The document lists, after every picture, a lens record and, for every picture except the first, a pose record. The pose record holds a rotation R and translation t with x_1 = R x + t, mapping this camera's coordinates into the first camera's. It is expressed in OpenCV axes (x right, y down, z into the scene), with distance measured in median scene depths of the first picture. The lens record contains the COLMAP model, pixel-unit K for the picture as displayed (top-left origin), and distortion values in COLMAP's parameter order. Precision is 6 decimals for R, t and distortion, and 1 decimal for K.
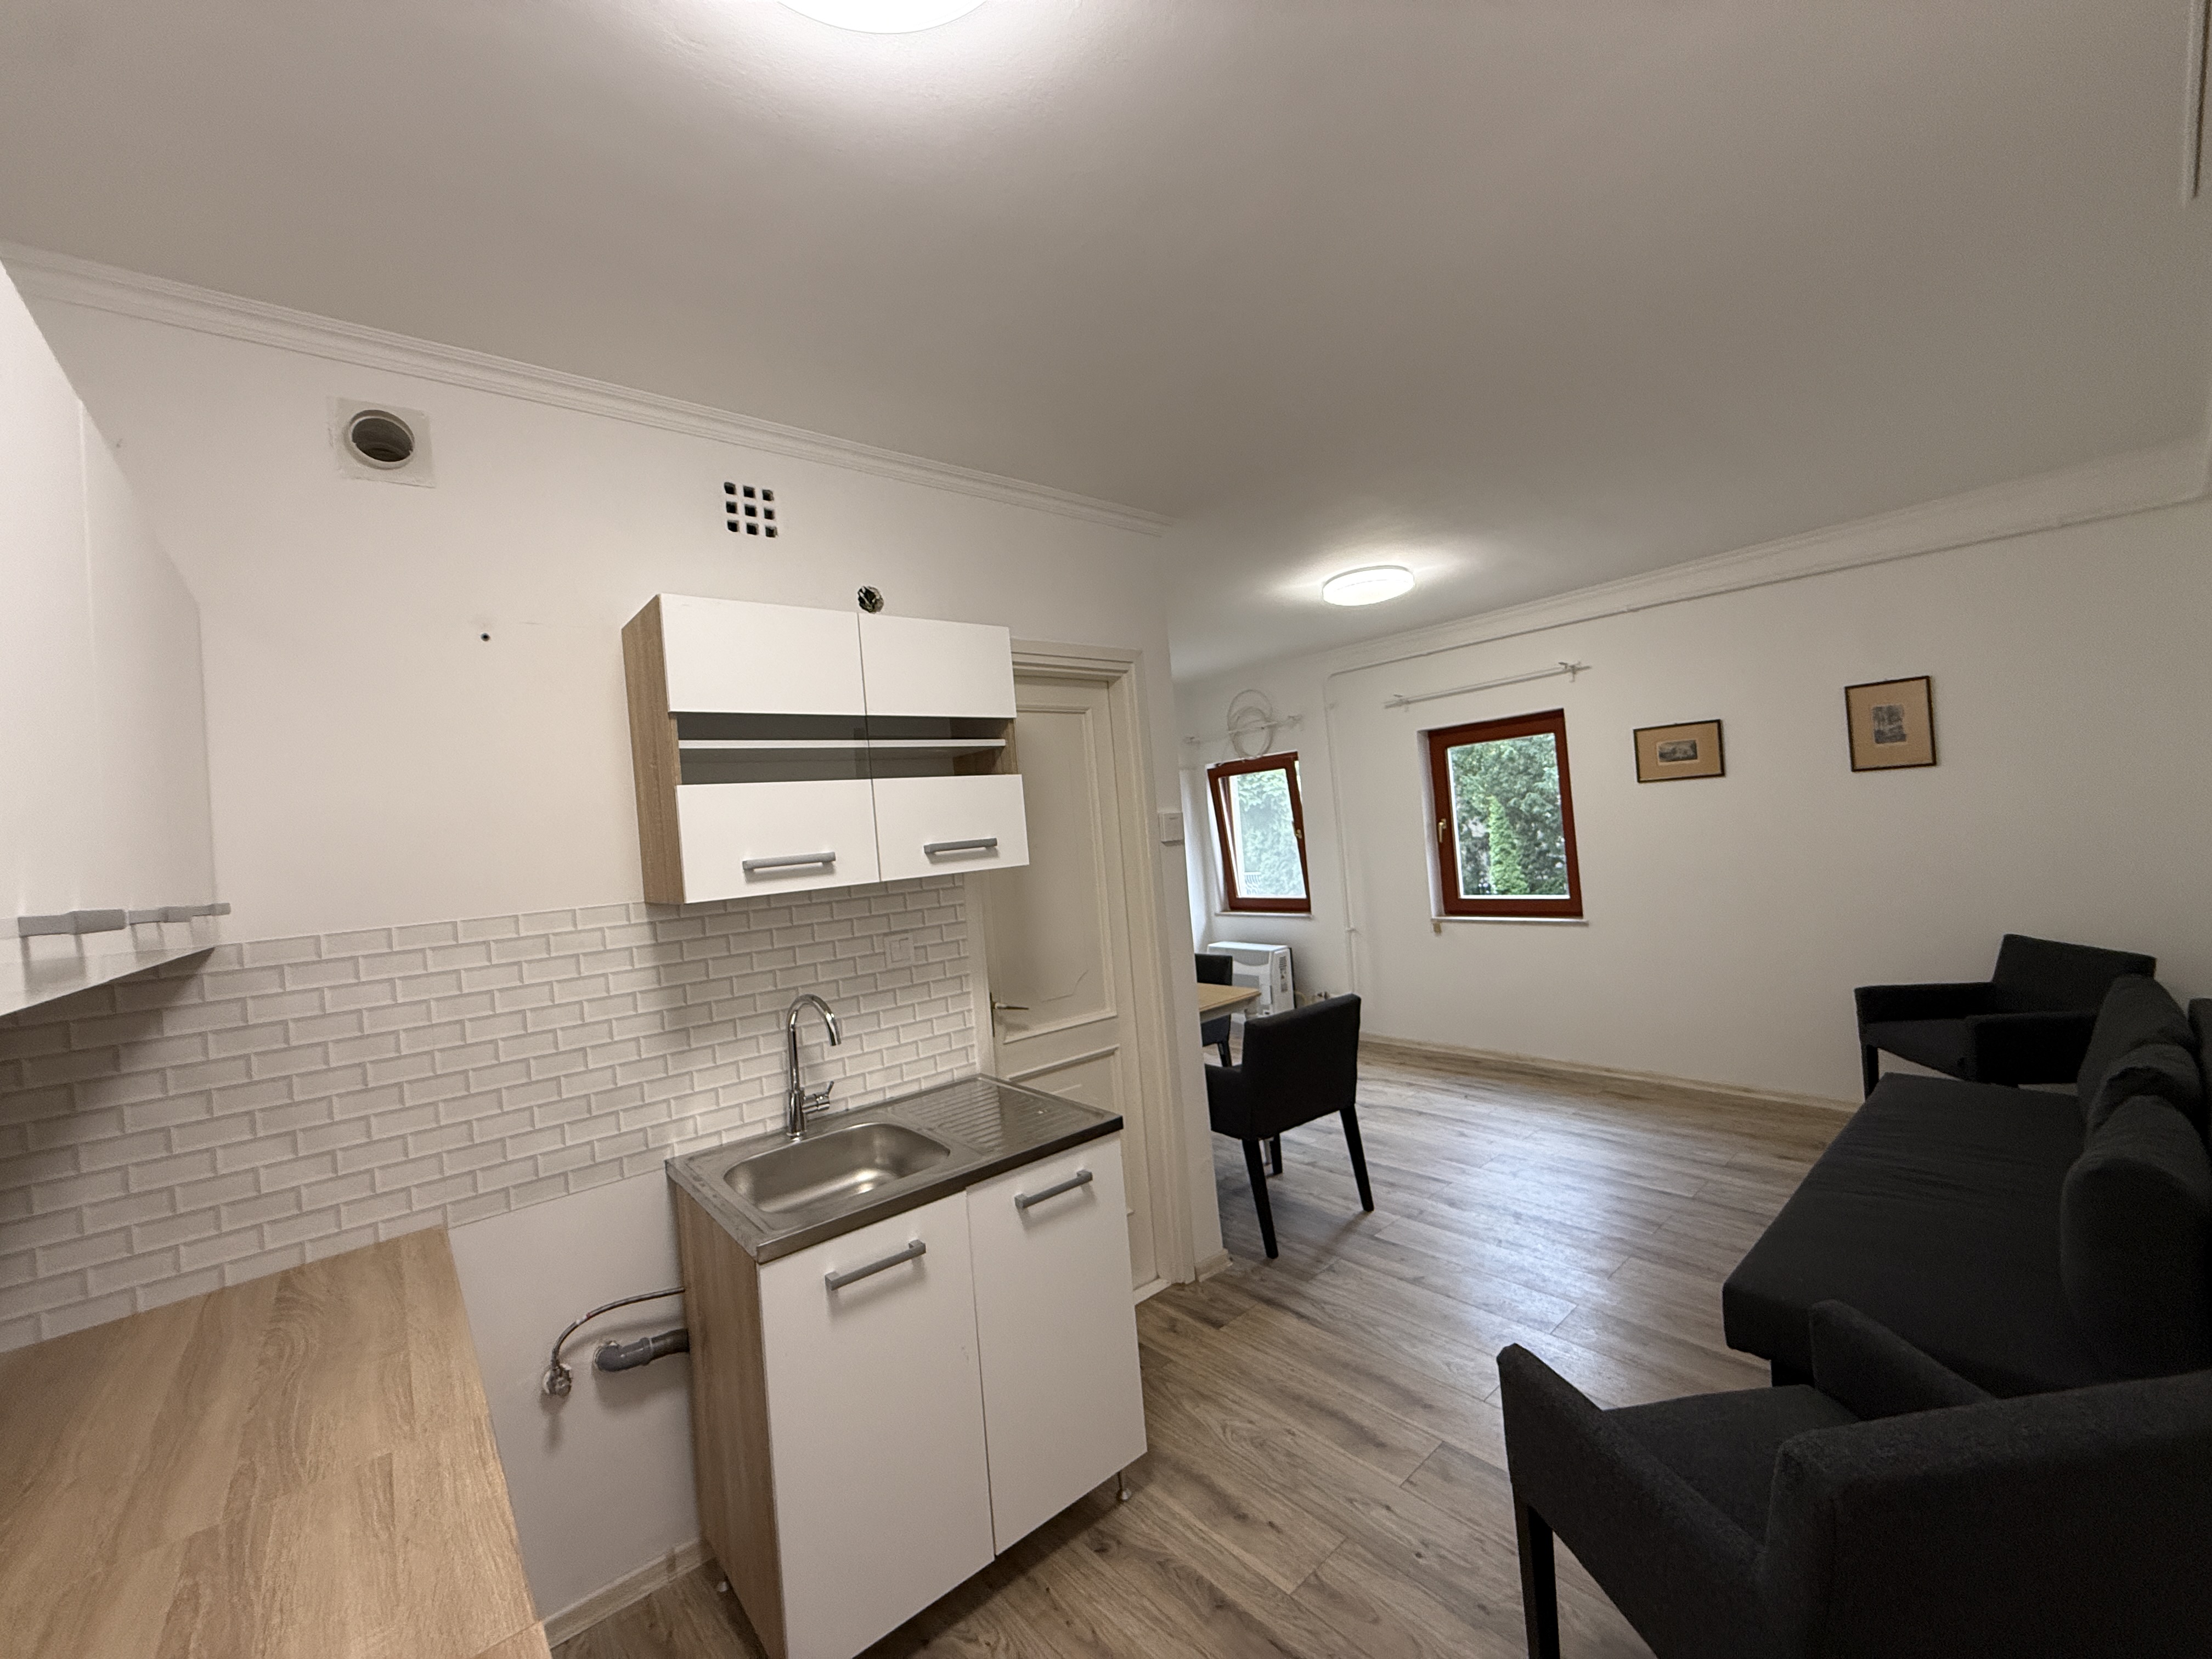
lens RADIAL K [[888.6, 0, 1104.8], [0, 888.6, 826.9], [0, 0, 1]] dist [-0.000932, -0.000026]
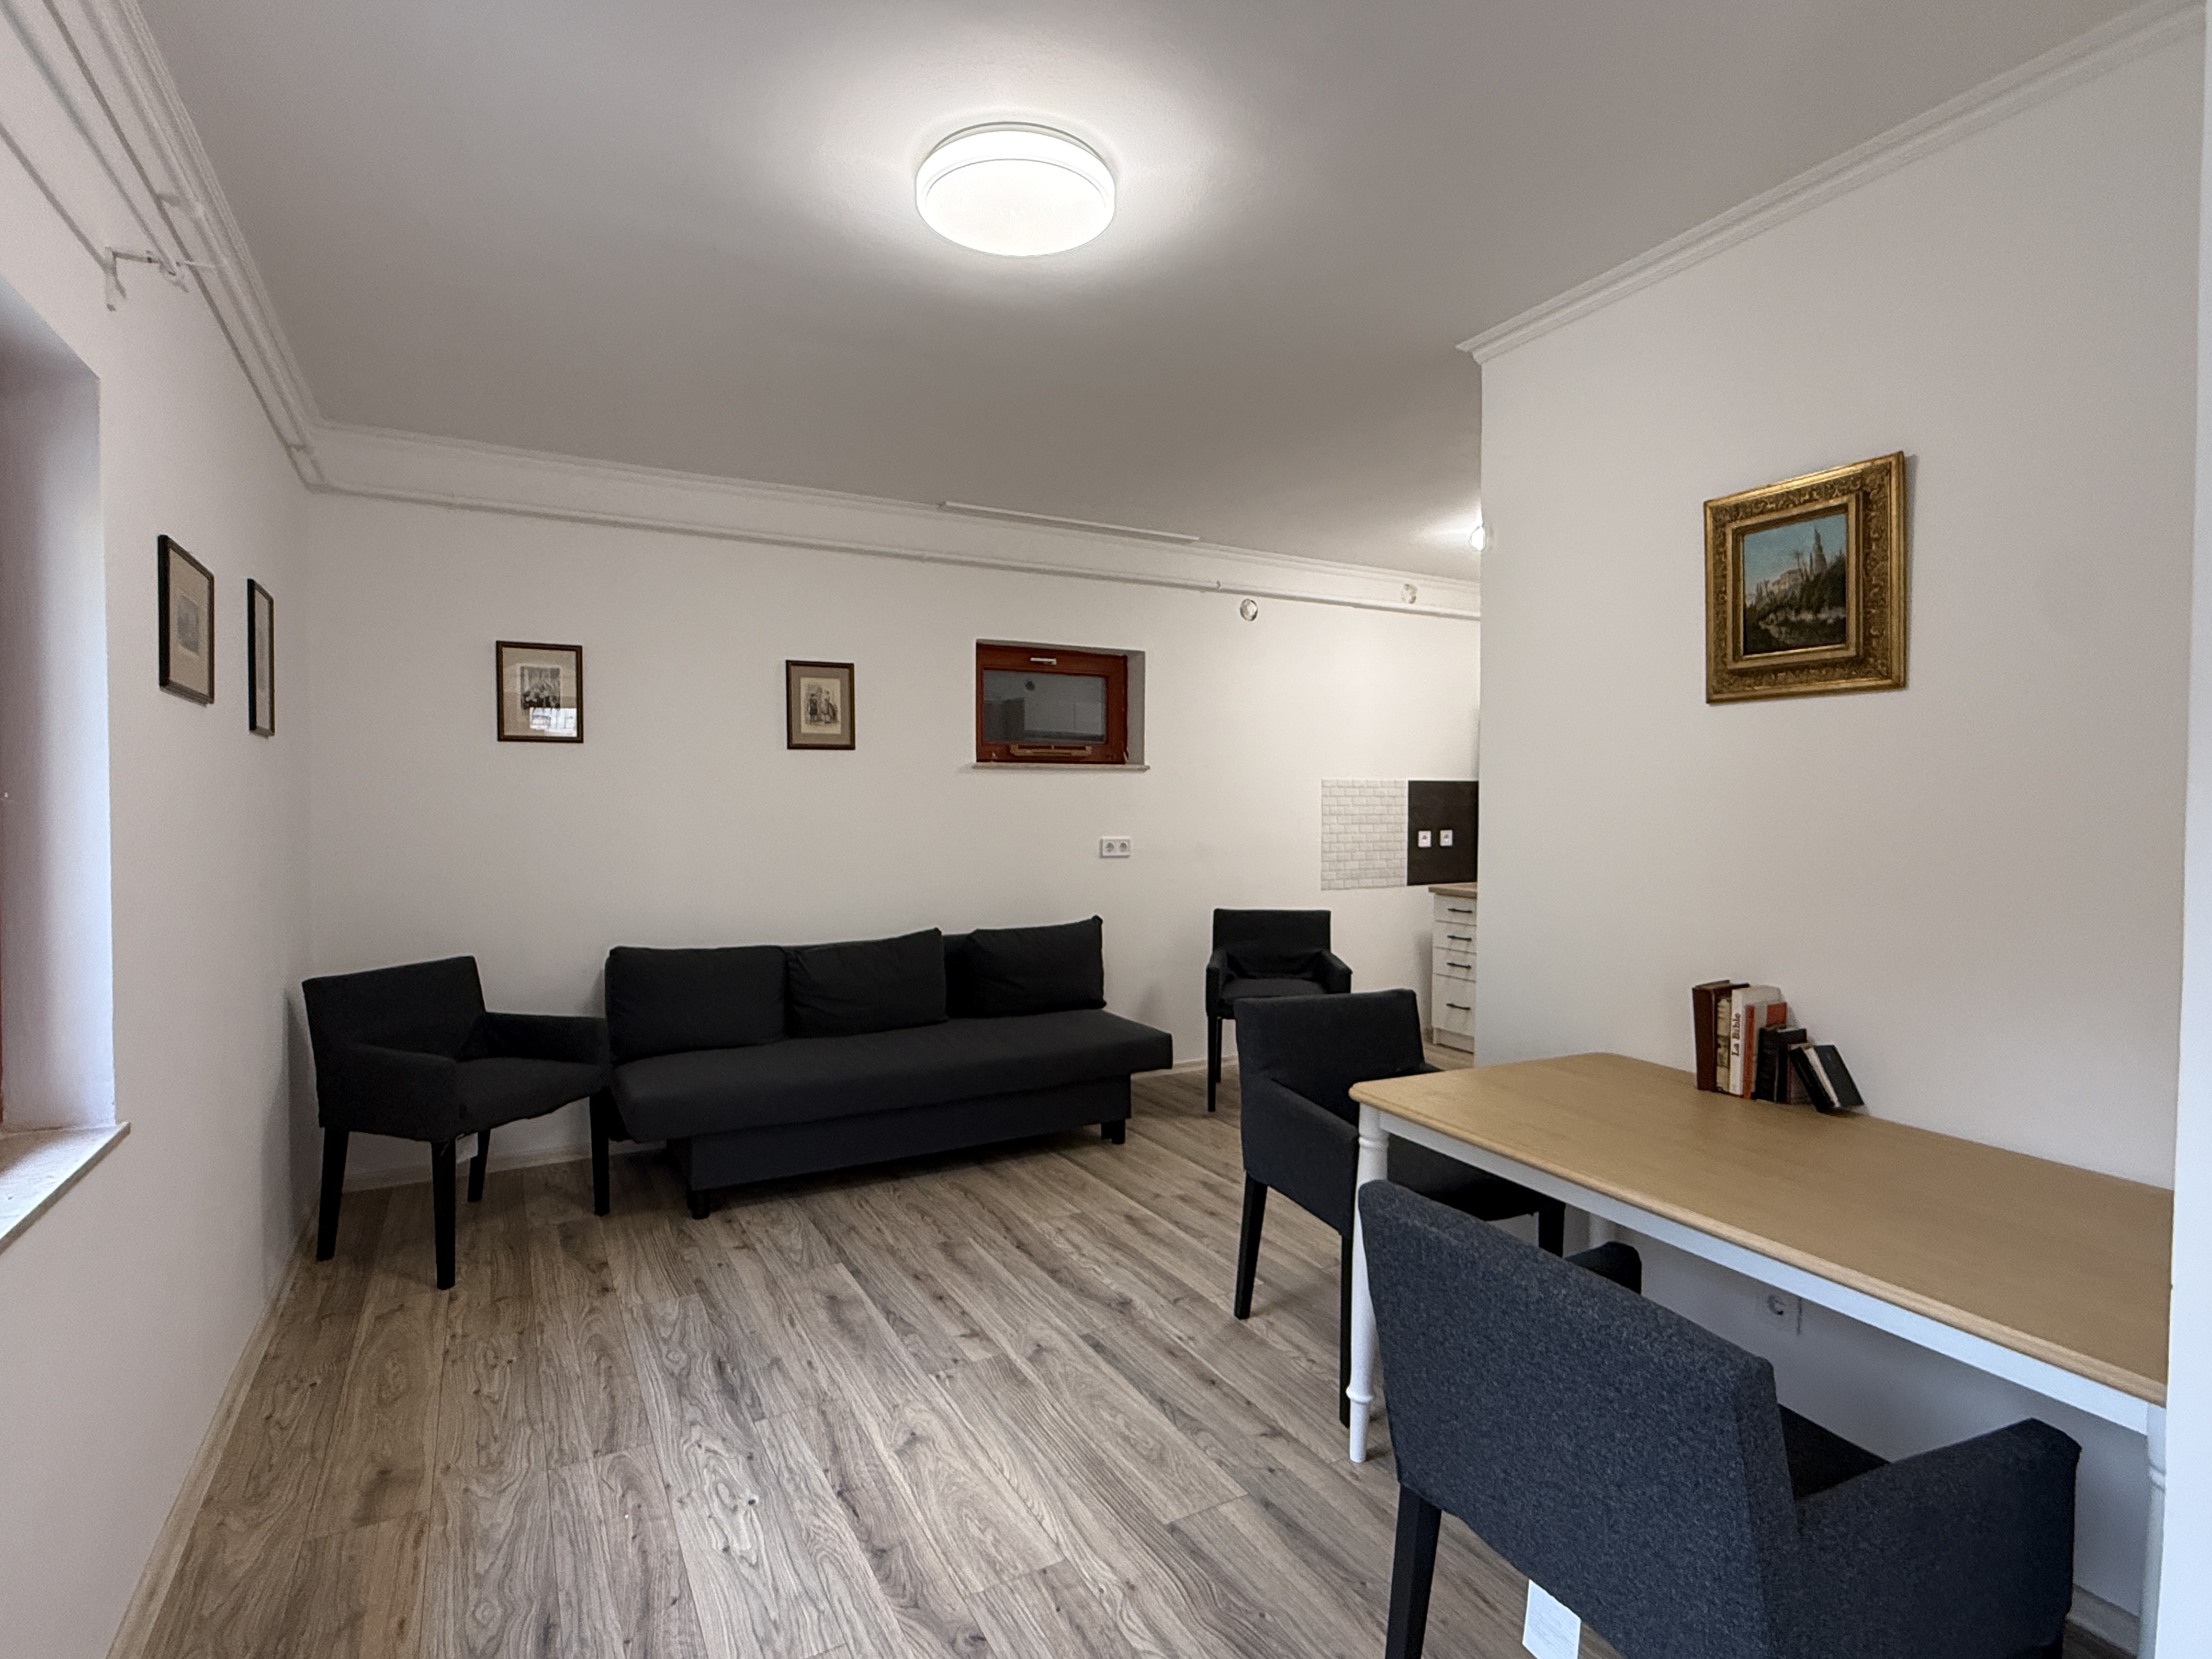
lens RADIAL K [[1093.6, 0, 1106.4], [0, 1093.6, 834.7], [0, 0, 1]] dist [0.004644, -0.002828]
pose [[-0.977887, 0.065729, 0.198539, 0.152778], [0.069271, 0.997538, 0.010941, 0.029130], [-0.197331, 0.024453, -0.980032, 1.381241]]
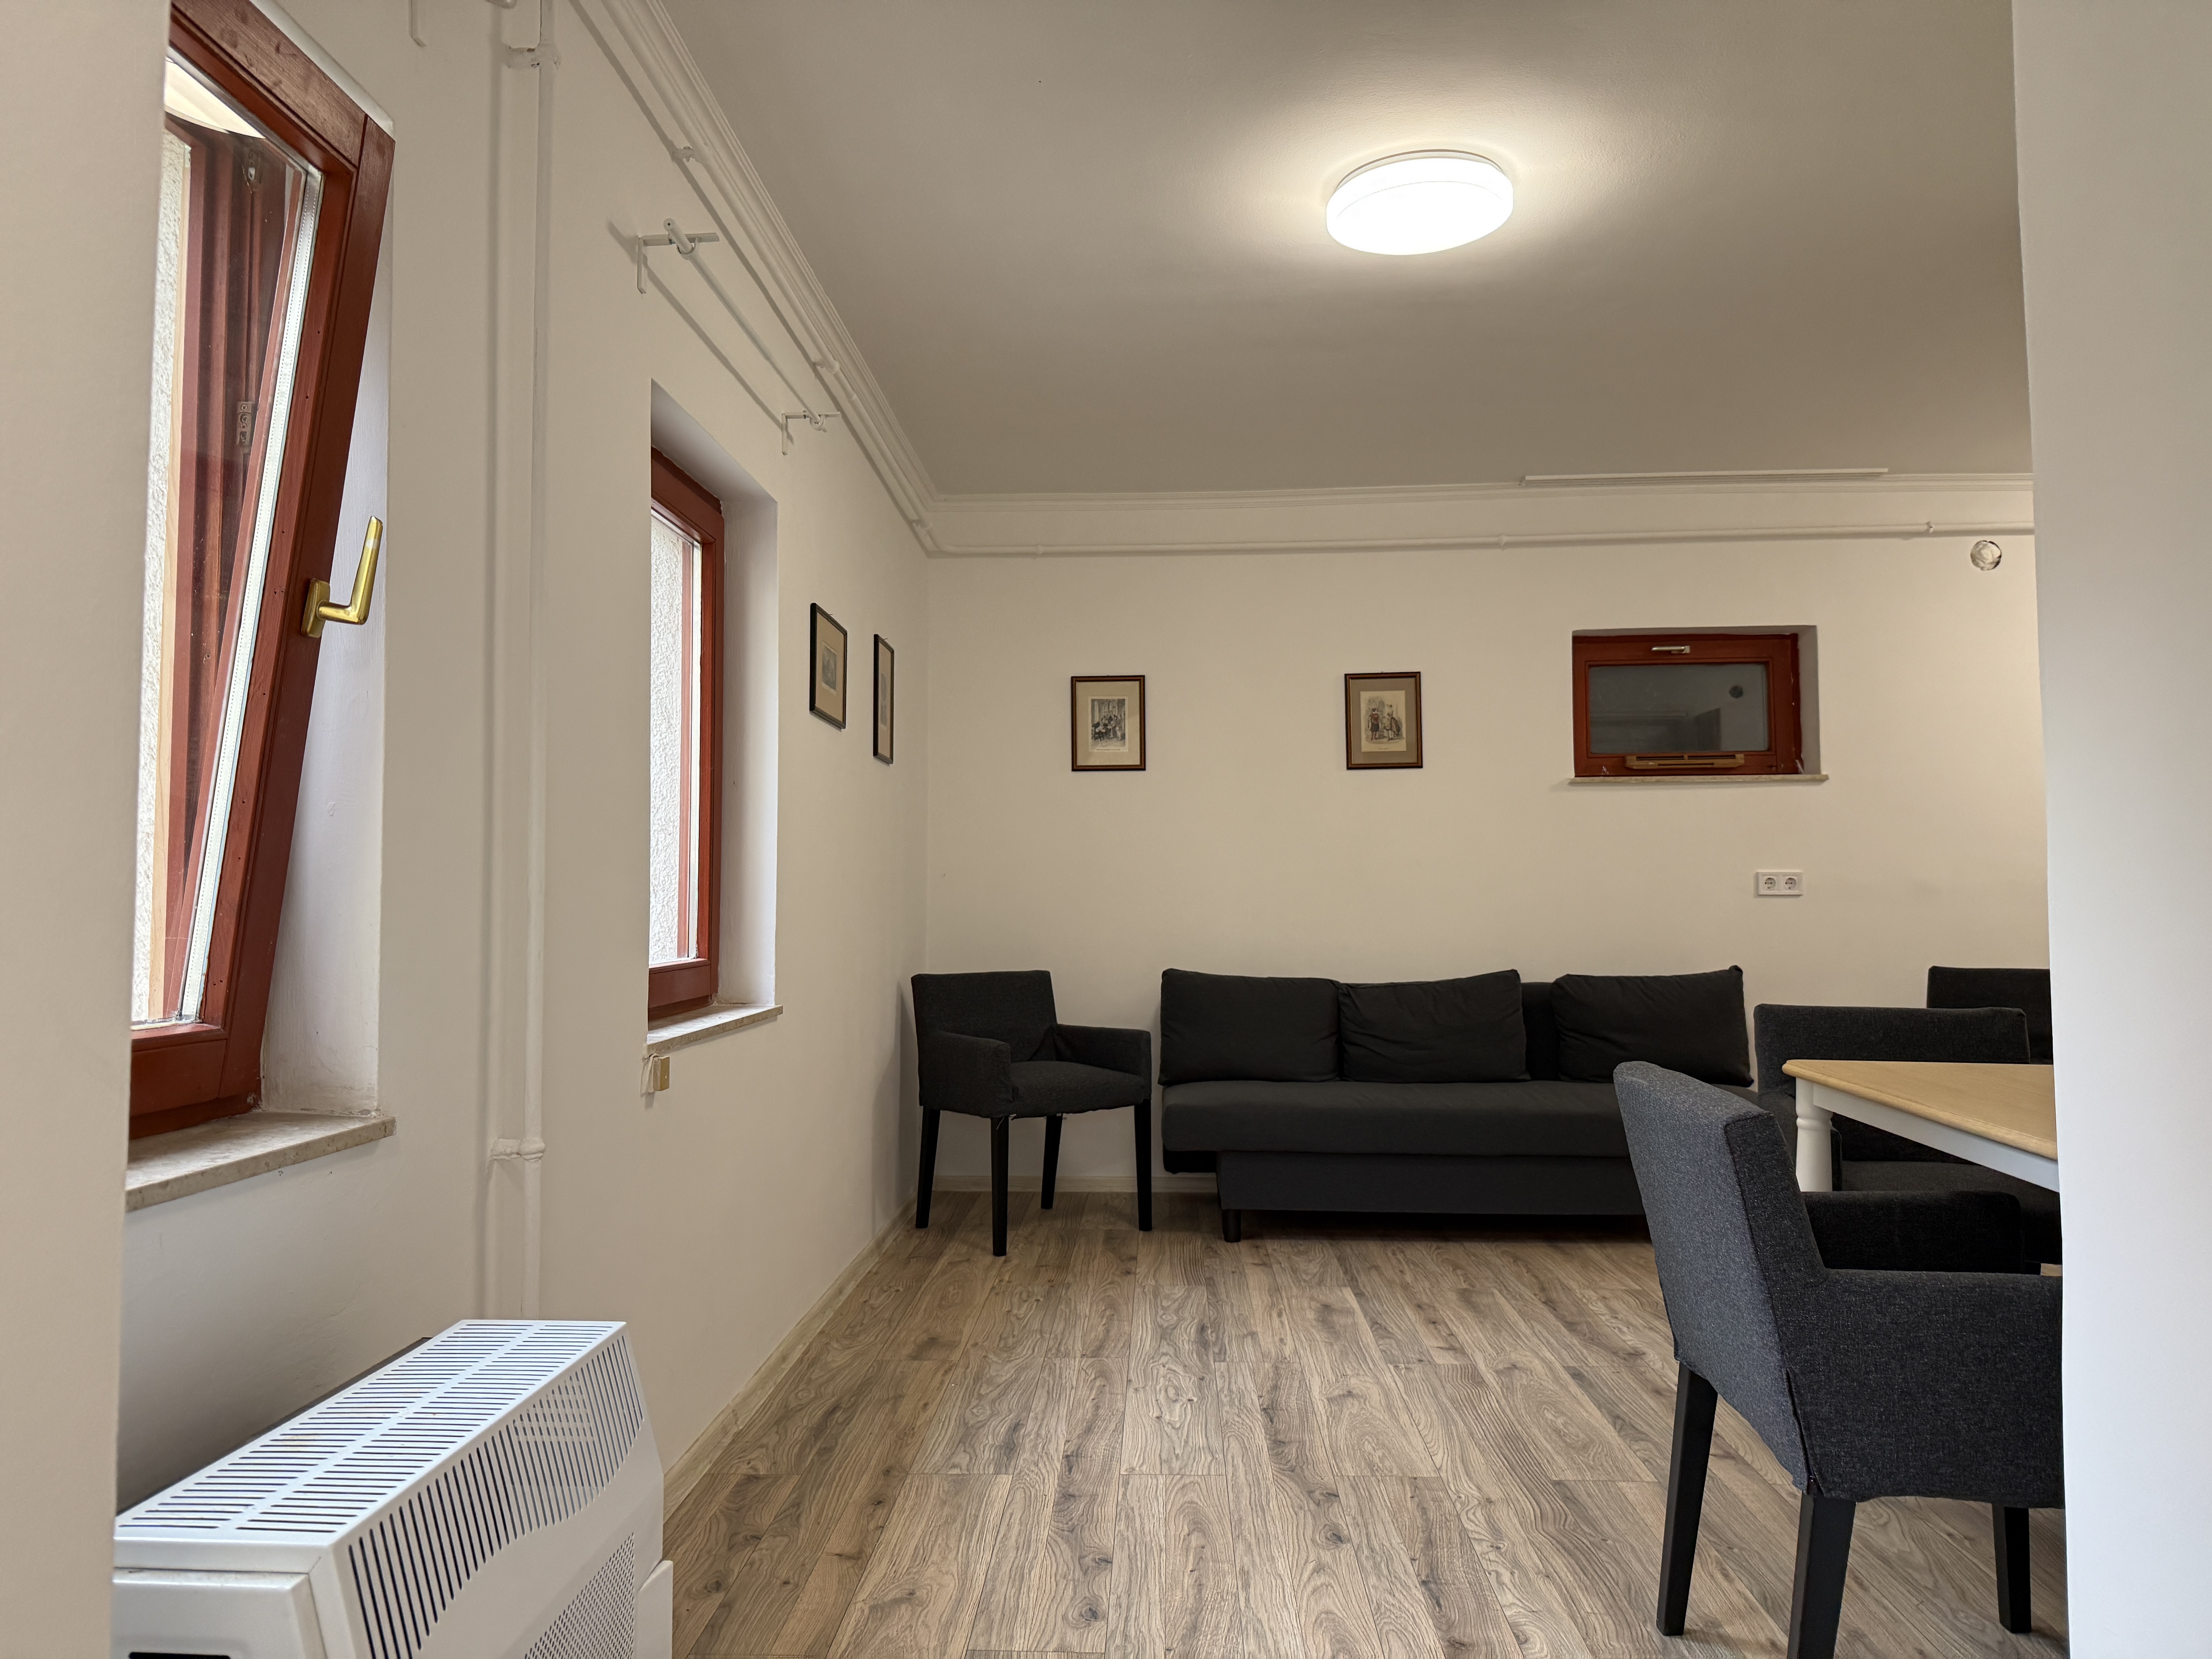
lens RADIAL K [[1557.4, 0, 1107.9], [0, 1557.4, 826.8], [0, 0, 1]] dist [0.085751, -0.086010]
pose [[-0.729835, 0.111981, 0.674389, -0.095507], [0.055821, 0.992960, -0.104468, 0.113590], [-0.681340, -0.038599, -0.730948, 1.545219]]
